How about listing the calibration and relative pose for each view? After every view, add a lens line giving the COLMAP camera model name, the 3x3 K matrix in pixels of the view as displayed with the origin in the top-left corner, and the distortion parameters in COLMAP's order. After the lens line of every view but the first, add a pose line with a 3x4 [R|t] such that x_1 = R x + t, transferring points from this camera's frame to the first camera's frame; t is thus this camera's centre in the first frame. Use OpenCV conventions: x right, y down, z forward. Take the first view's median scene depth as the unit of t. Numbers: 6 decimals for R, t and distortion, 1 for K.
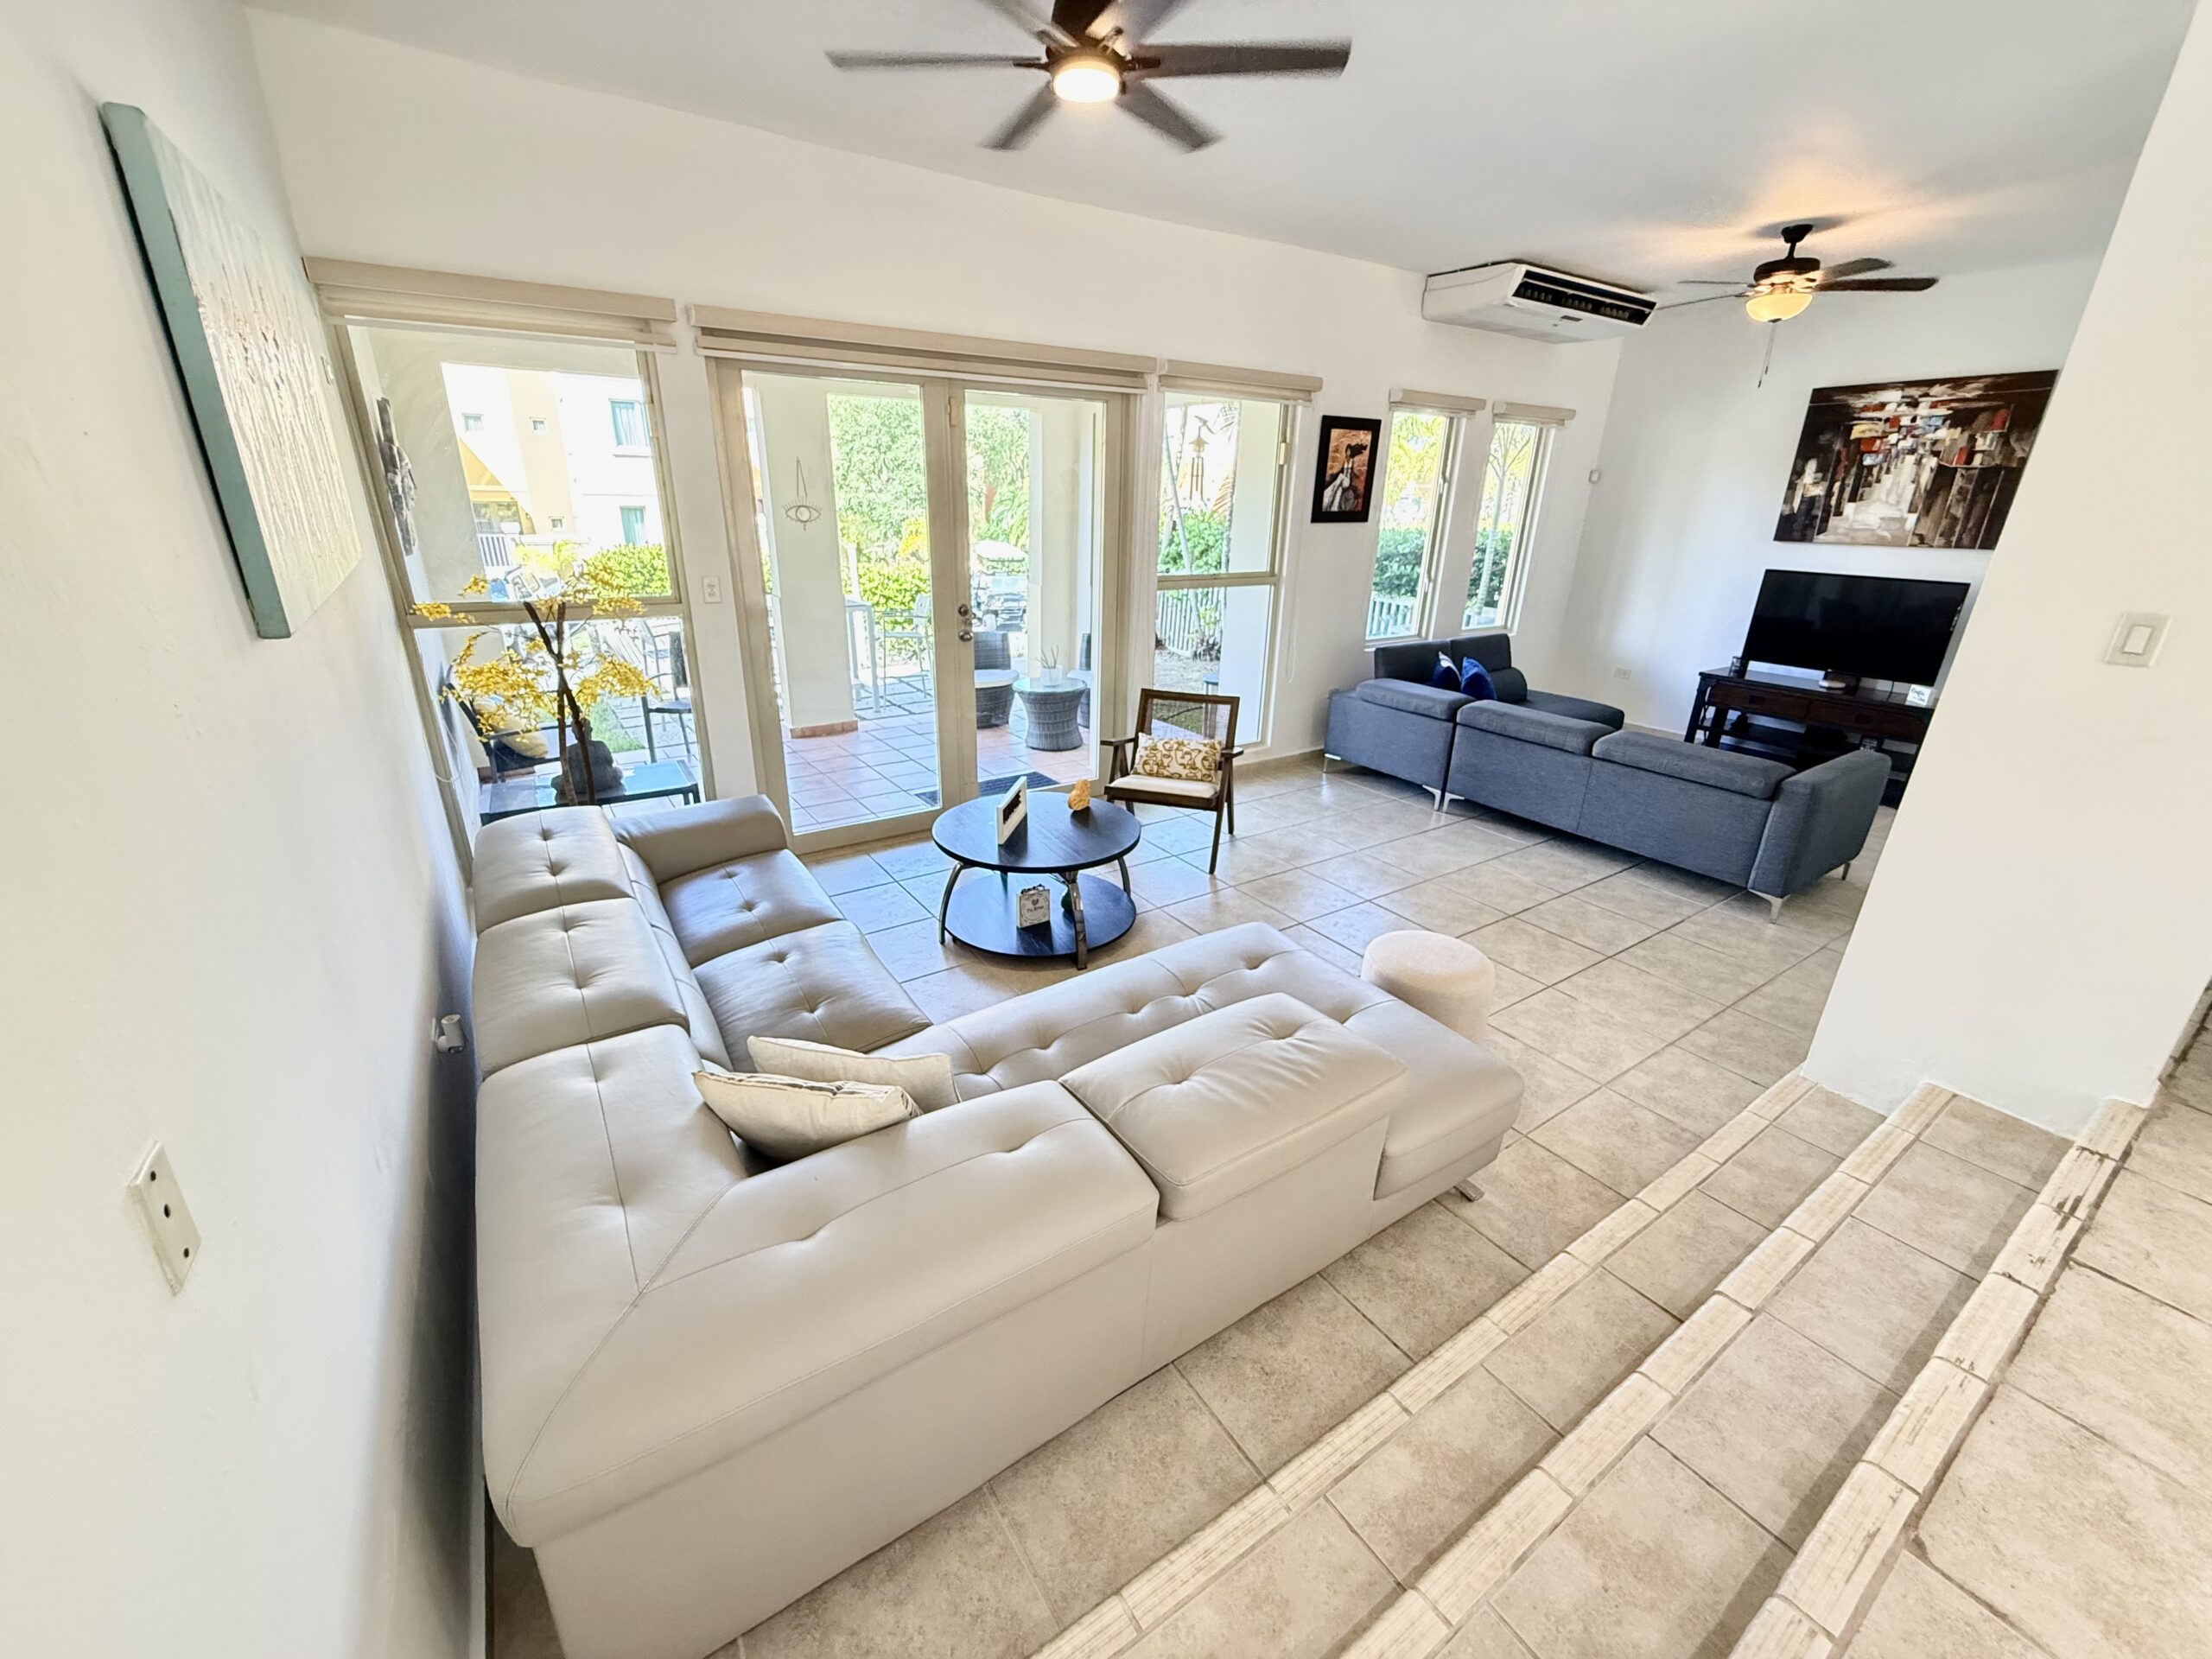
lens RADIAL K [[881.3, 0, 1094.7], [0, 881.3, 830.2], [0, 0, 1]] dist [0.004411, -0.000505]
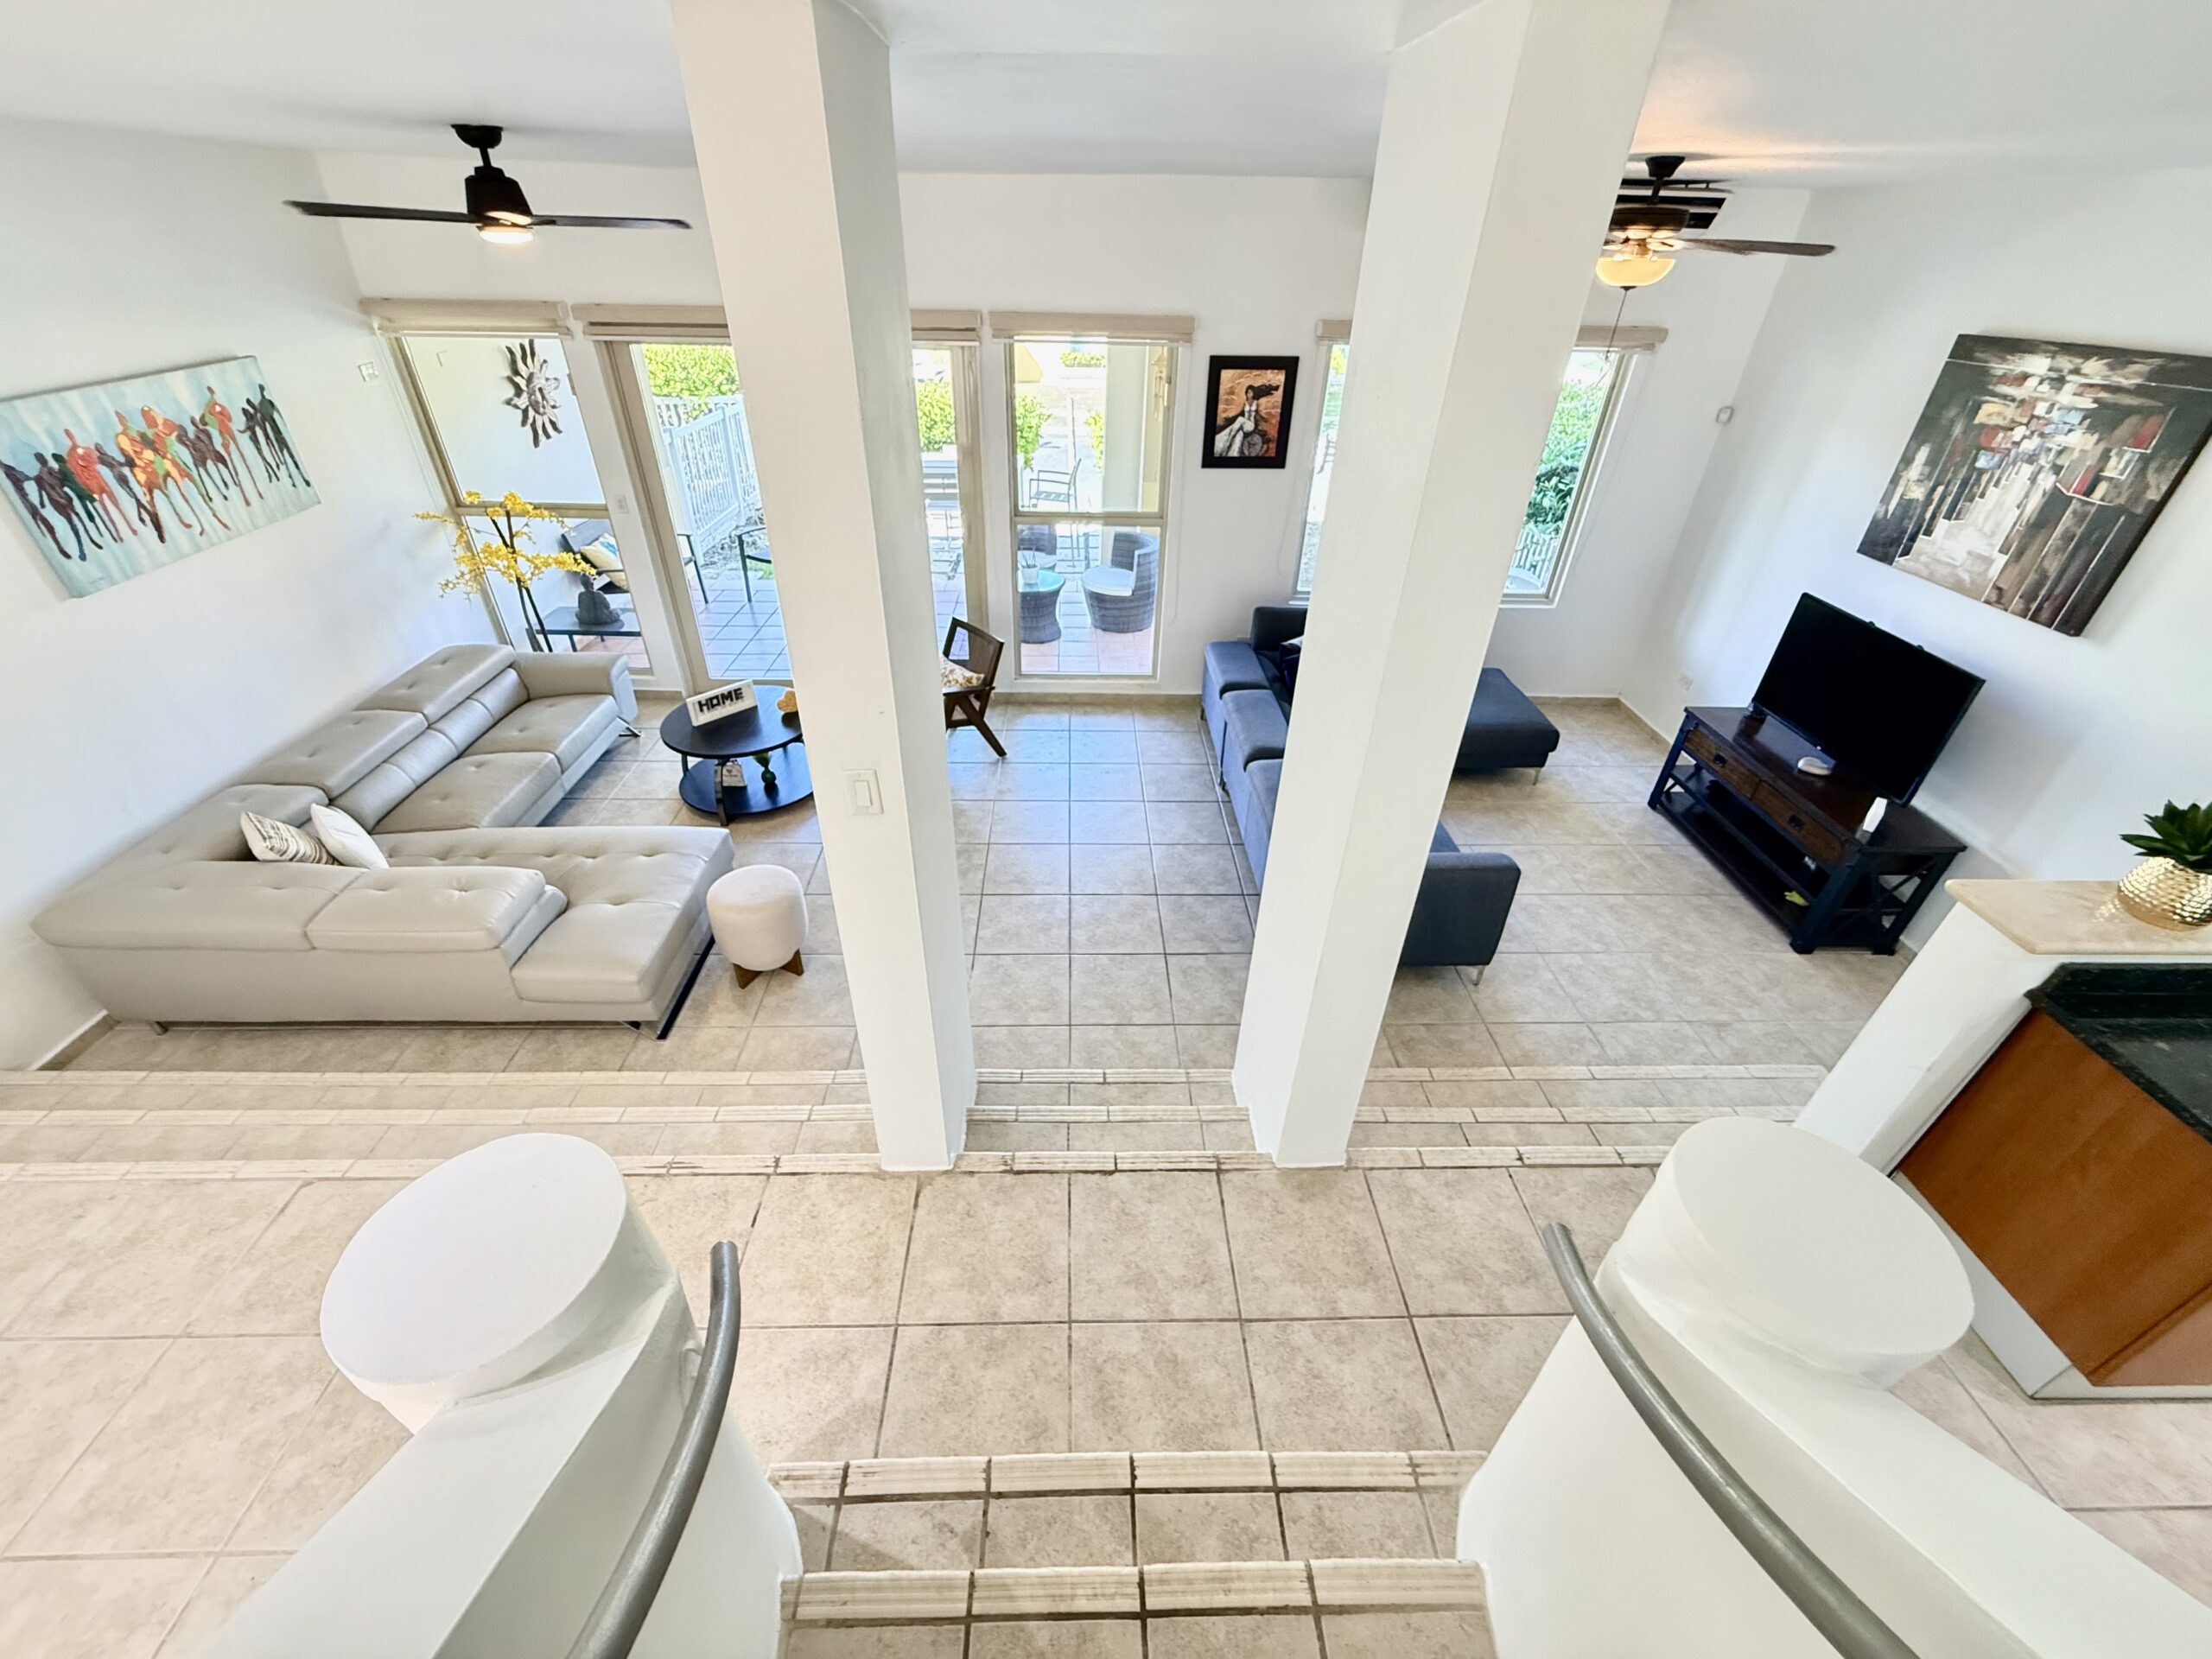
lens RADIAL K [[881.3, 0, 1097.2], [0, 881.3, 826.5], [0, 0, 1]] dist [0.004411, -0.000505]
pose [[0.844751, 0.294471, -0.446858, 0.703594], [-0.194510, 0.946839, 0.256244, -0.200421], [0.498559, -0.129544, 0.857121, 0.052204]]
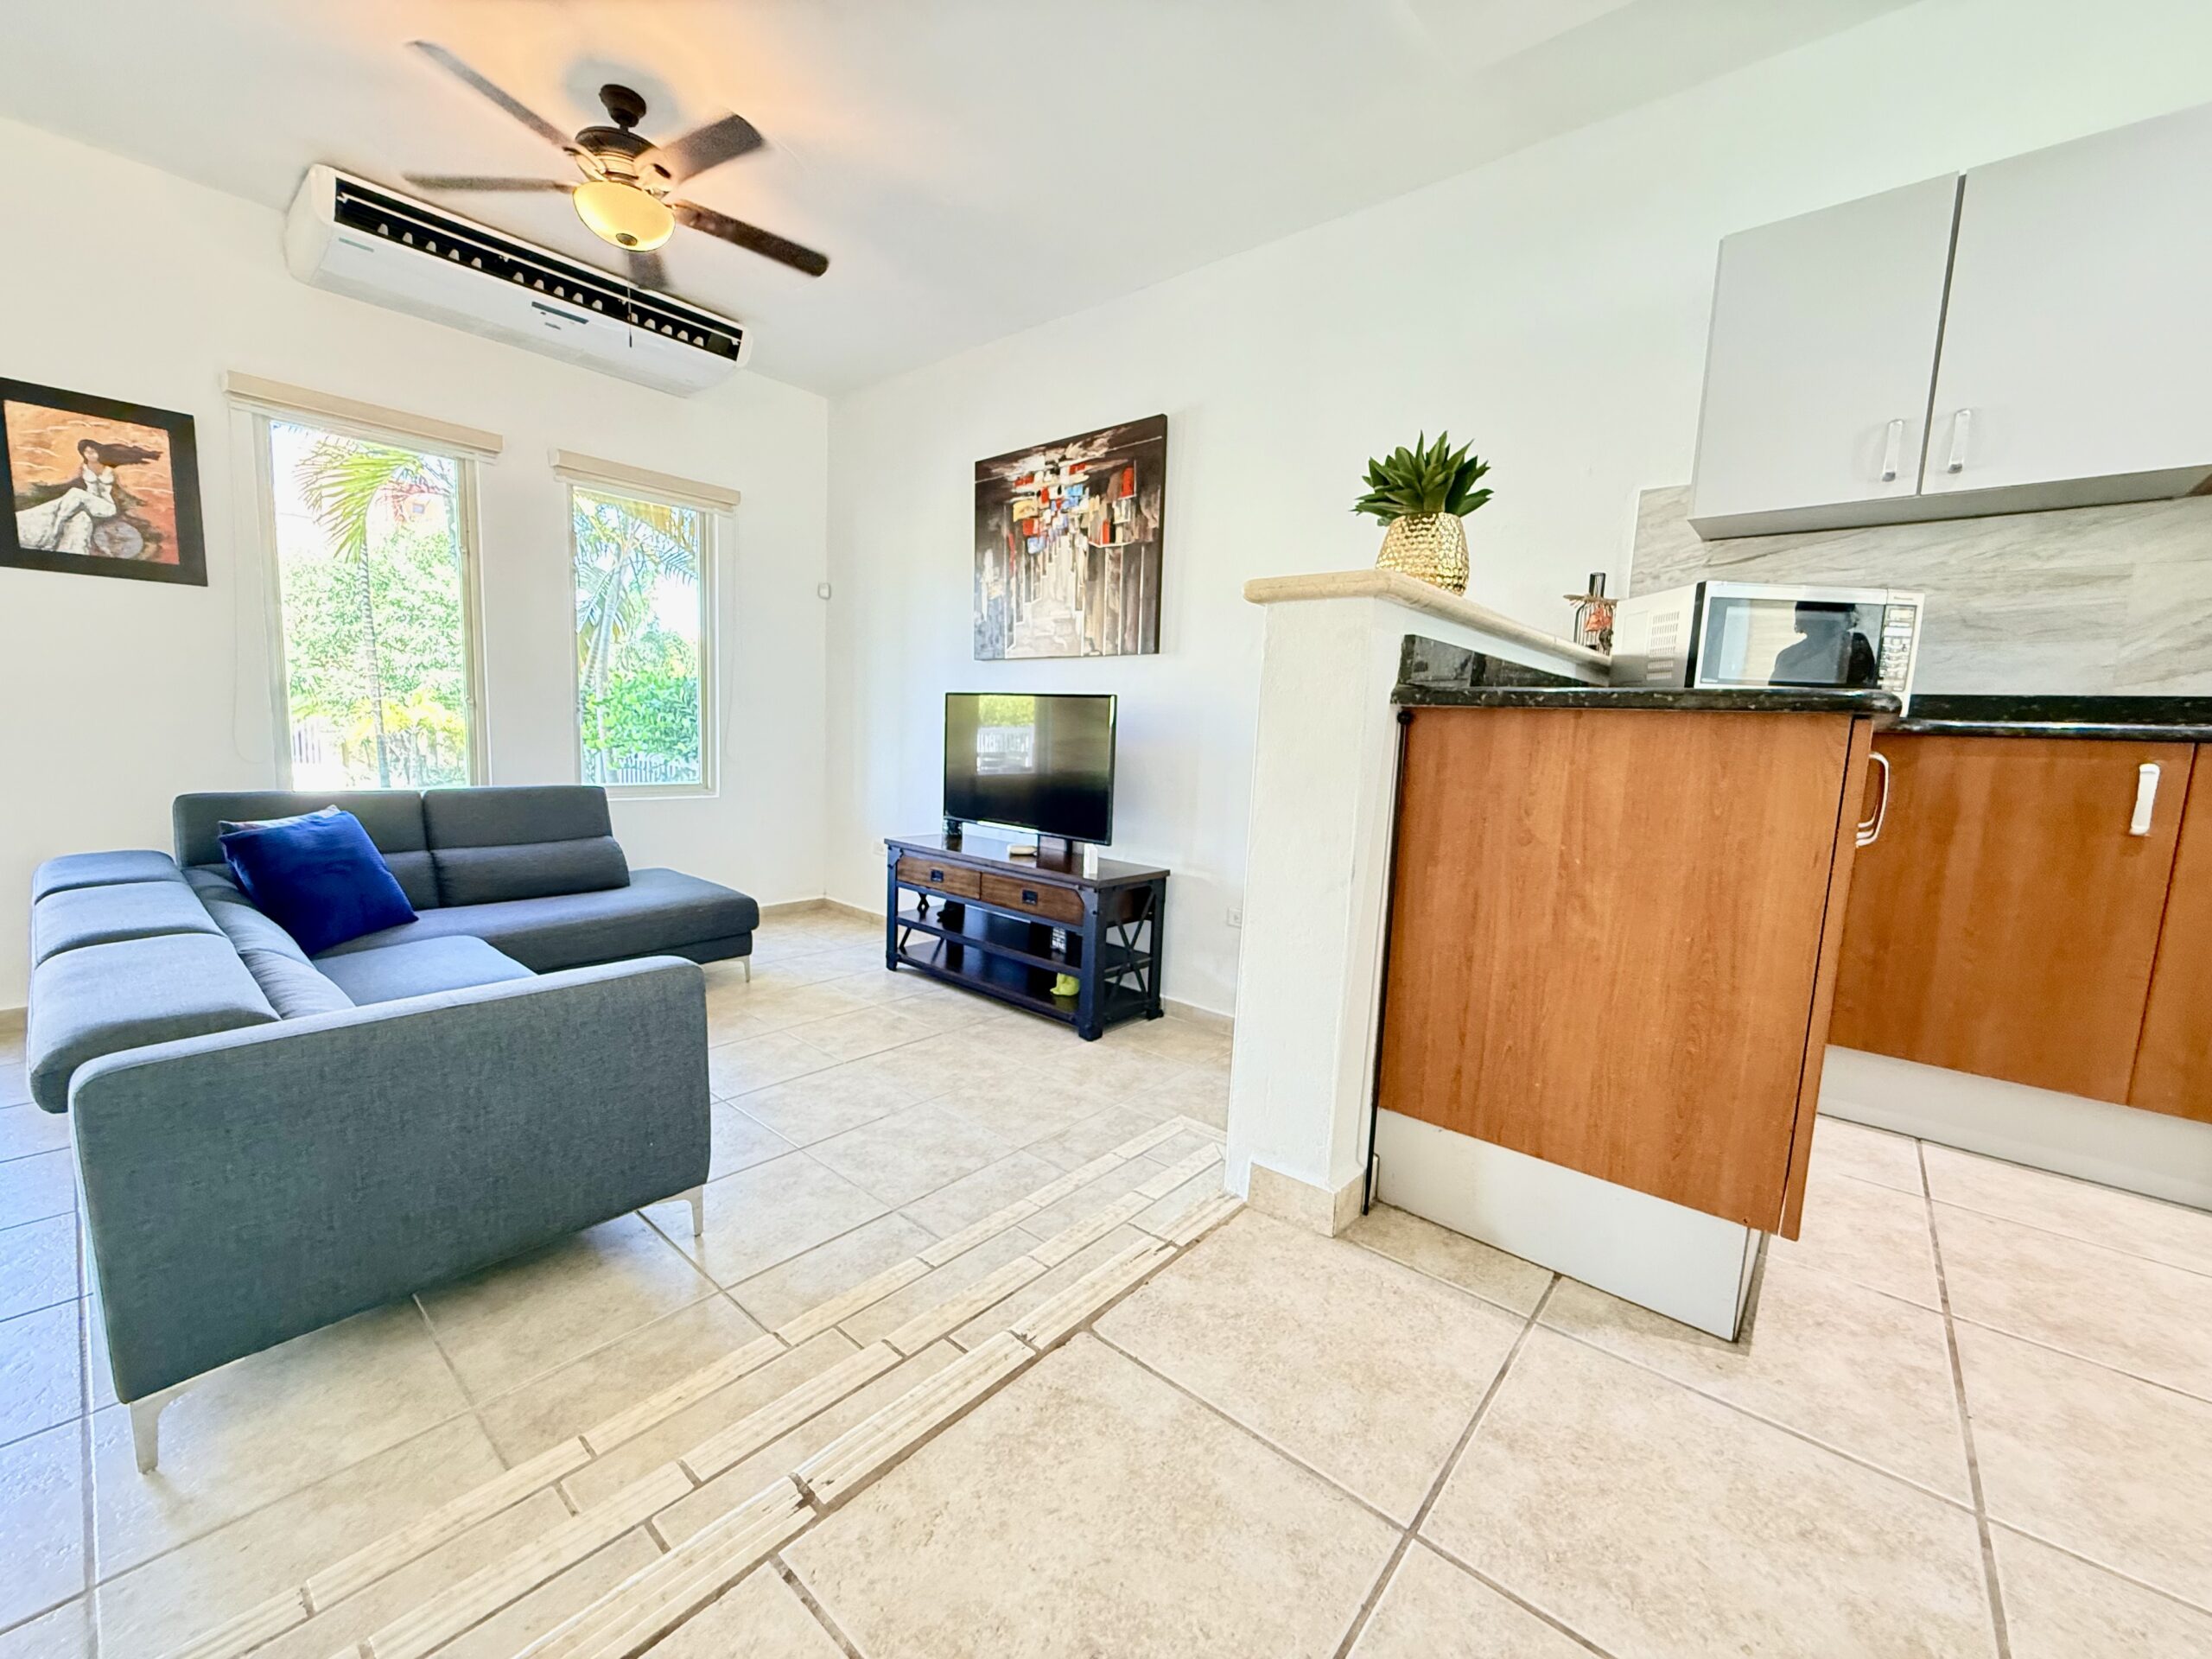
lens RADIAL K [[881.3, 0, 1093.7], [0, 881.3, 830.5], [0, 0, 1]] dist [0.004411, -0.000505]
pose [[0.965303, -0.012029, 0.260855, 0.747390], [0.073507, 0.971061, -0.227237, -0.023982], [-0.250573, 0.238528, 0.938252, 0.371401]]
